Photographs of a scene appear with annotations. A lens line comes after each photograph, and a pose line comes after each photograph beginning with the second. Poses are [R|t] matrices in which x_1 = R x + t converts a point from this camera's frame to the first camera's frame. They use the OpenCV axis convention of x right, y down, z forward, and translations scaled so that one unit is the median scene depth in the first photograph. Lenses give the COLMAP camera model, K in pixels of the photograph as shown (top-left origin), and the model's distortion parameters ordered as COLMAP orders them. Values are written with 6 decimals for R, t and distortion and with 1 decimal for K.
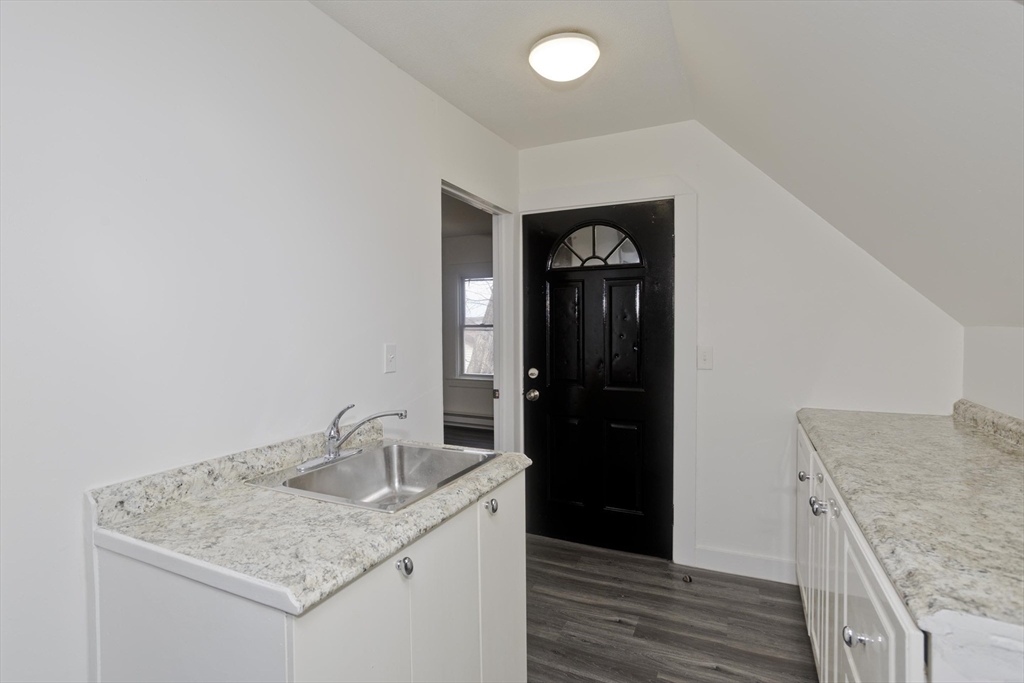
lens RADIAL K [[491.0, 0, 513.8], [0, 491.0, 338.6], [0, 0, 1]] dist [-0.049027, 0.029877]
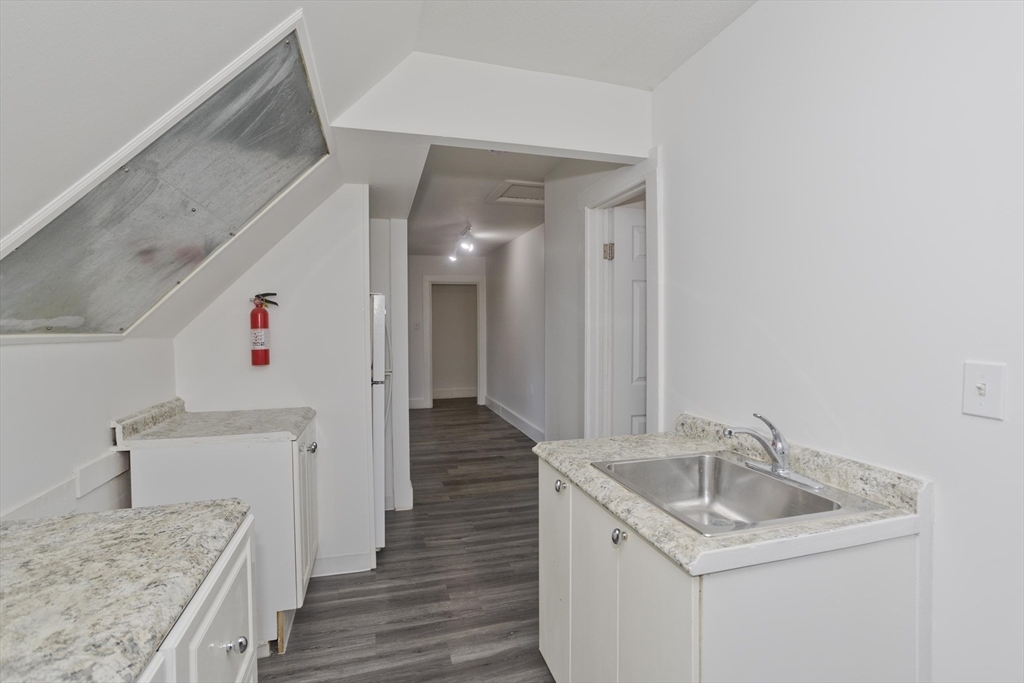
lens RADIAL K [[491.0, 0, 513.8], [0, 491.0, 338.6], [0, 0, 1]] dist [-0.049027, 0.029877]
pose [[-0.747525, 0.030960, -0.663512, 0.629793], [-0.006722, 0.998509, 0.054164, -0.052072], [0.664200, 0.044949, -0.746202, 1.437490]]
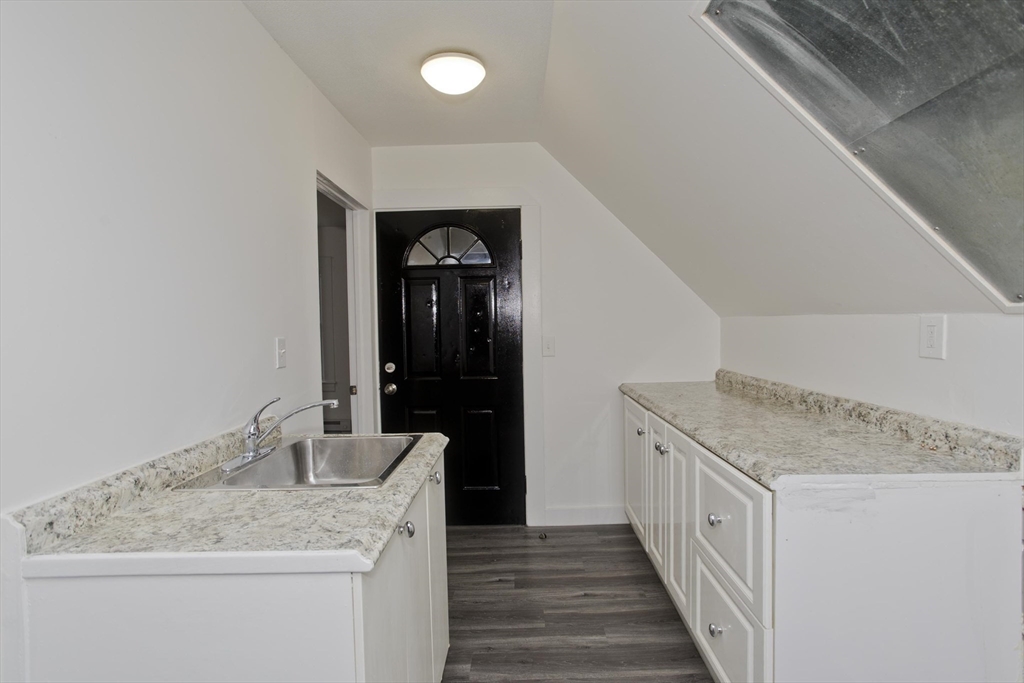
lens RADIAL K [[491.0, 0, 513.8], [0, 491.0, 338.6], [0, 0, 1]] dist [-0.049027, 0.029877]
pose [[0.908559, -0.023822, 0.417077, -0.320054], [0.024760, 0.999688, 0.003162, 0.027623], [-0.417022, 0.007454, 0.908866, -0.073123]]
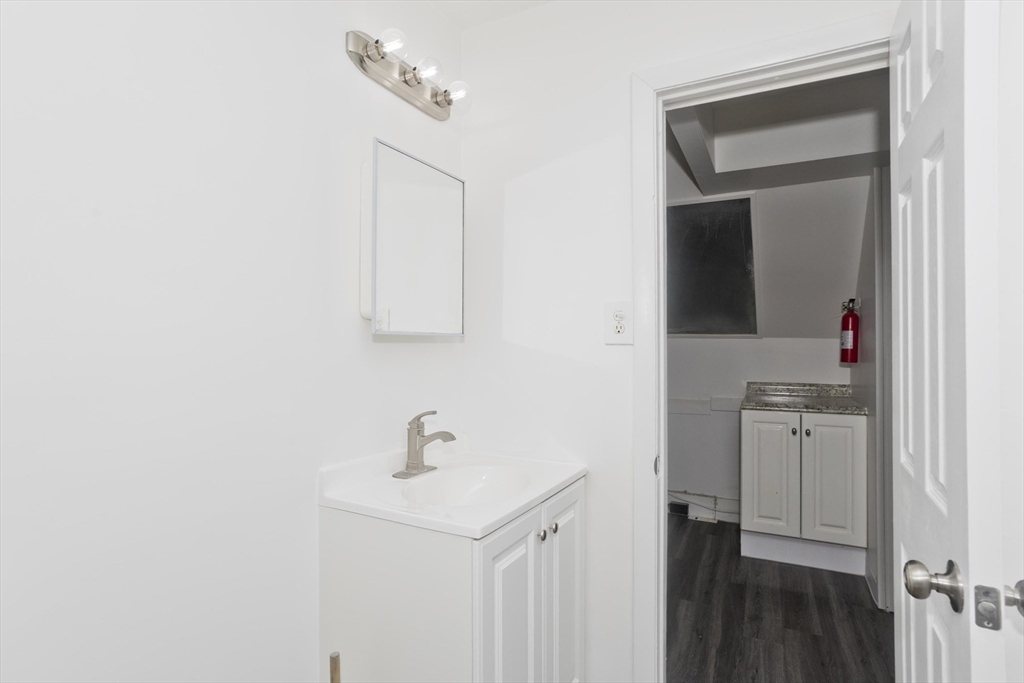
lens RADIAL K [[491.0, 0, 513.8], [0, 491.0, 338.6], [0, 0, 1]] dist [-0.049027, 0.029877]
pose [[0.036576, 0.022333, 0.999081, -1.817047], [0.021950, 0.999491, -0.023145, 0.058486], [-0.999090, 0.022776, 0.036067, 0.849749]]
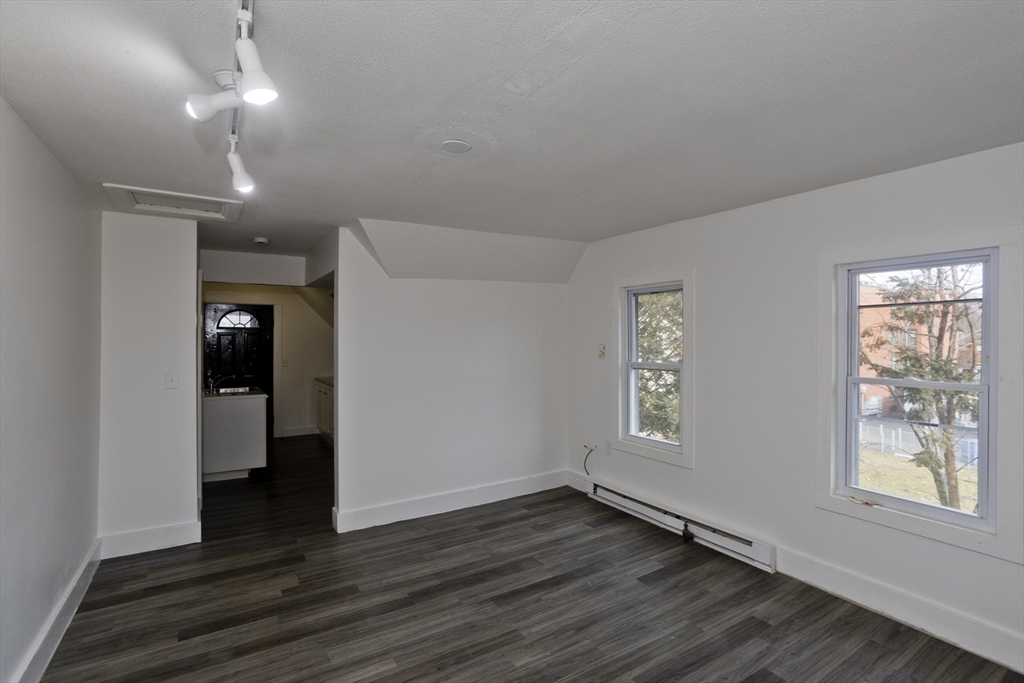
lens RADIAL K [[497.2, 0, 495.3], [0, 497.2, 341.9], [0, 0, 1]] dist [-0.036002, 0.031034]
pose [[0.569235, 0.002625, 0.822170, -2.358535], [0.014082, 0.999817, -0.012942, -0.045929], [-0.822054, 0.018945, 0.569094, -3.053926]]
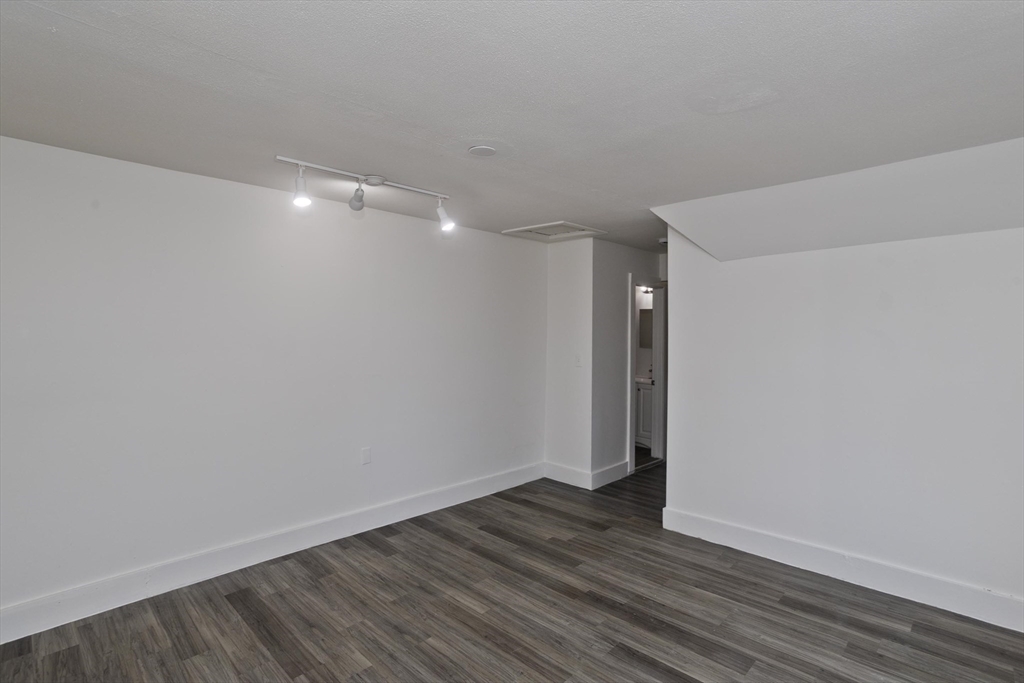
lens RADIAL K [[491.0, 0, 513.8], [0, 491.0, 338.6], [0, 0, 1]] dist [-0.049027, 0.029877]
pose [[0.943201, 0.020901, -0.331566, -0.559481], [-0.023424, 0.999719, -0.003616, -0.031863], [0.331397, 0.011177, 0.943425, -3.519260]]
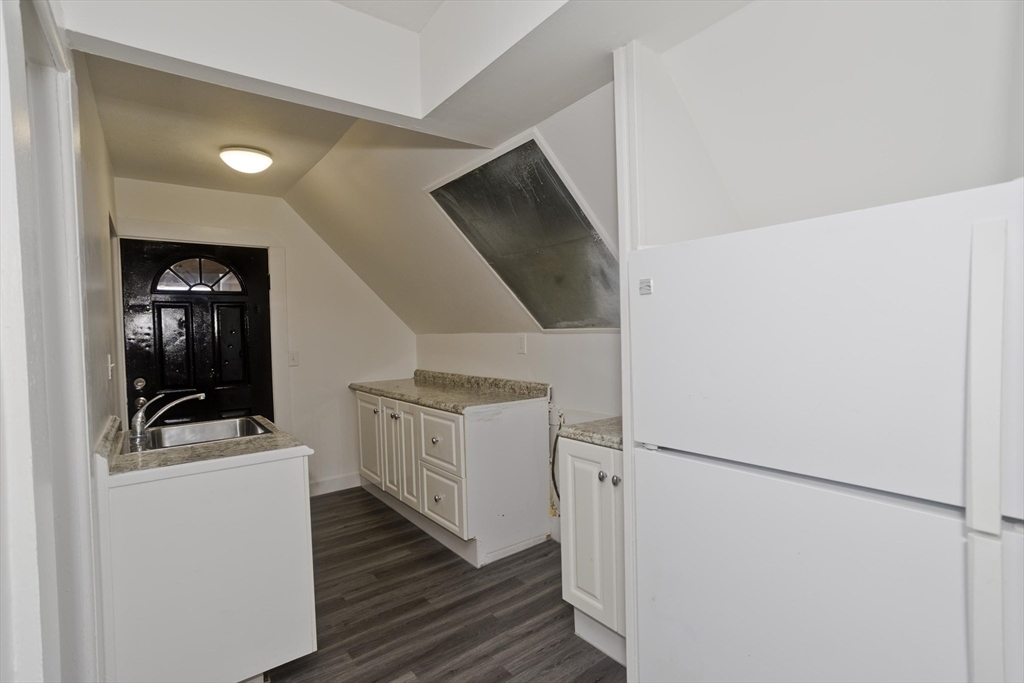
lens RADIAL K [[493.1, 0, 515.9], [0, 493.1, 344.8], [0, 0, 1]] dist [-0.068085, 0.036673]
pose [[0.461050, -0.030236, 0.886859, -1.126720], [0.048445, 0.998787, 0.008867, 0.032785], [-0.886051, 0.038875, 0.461955, -0.548289]]
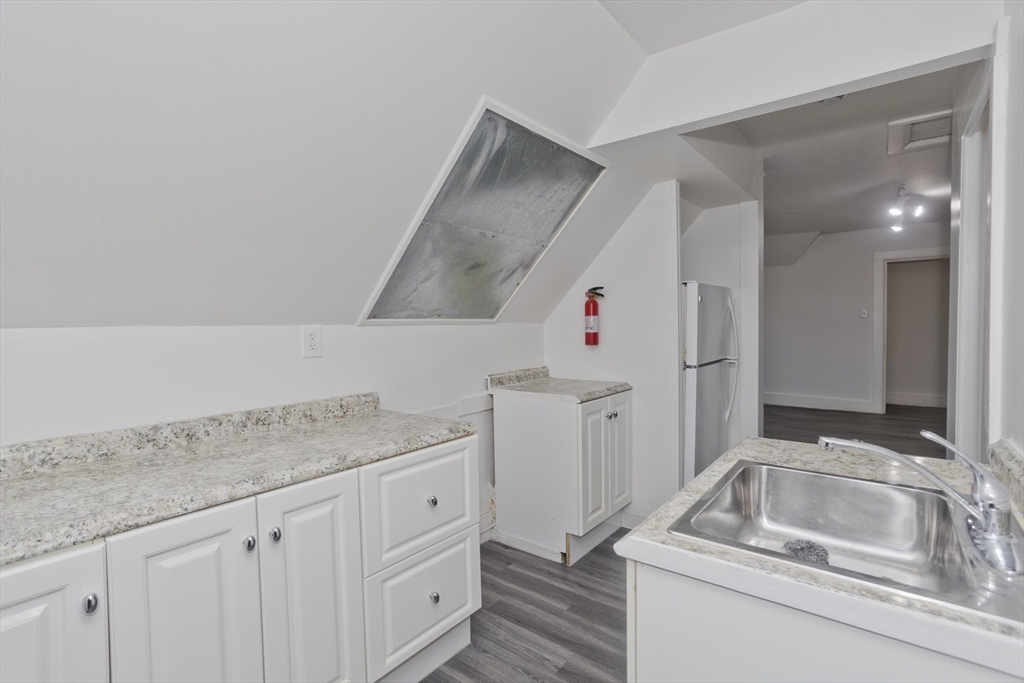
lens RADIAL K [[491.0, 0, 513.8], [0, 491.0, 338.6], [0, 0, 1]] dist [-0.049027, 0.029877]
pose [[-0.975654, 0.016370, 0.218704, 0.028048], [0.030170, 0.997748, 0.059906, -0.029038], [-0.217231, 0.065046, -0.973951, 1.758604]]
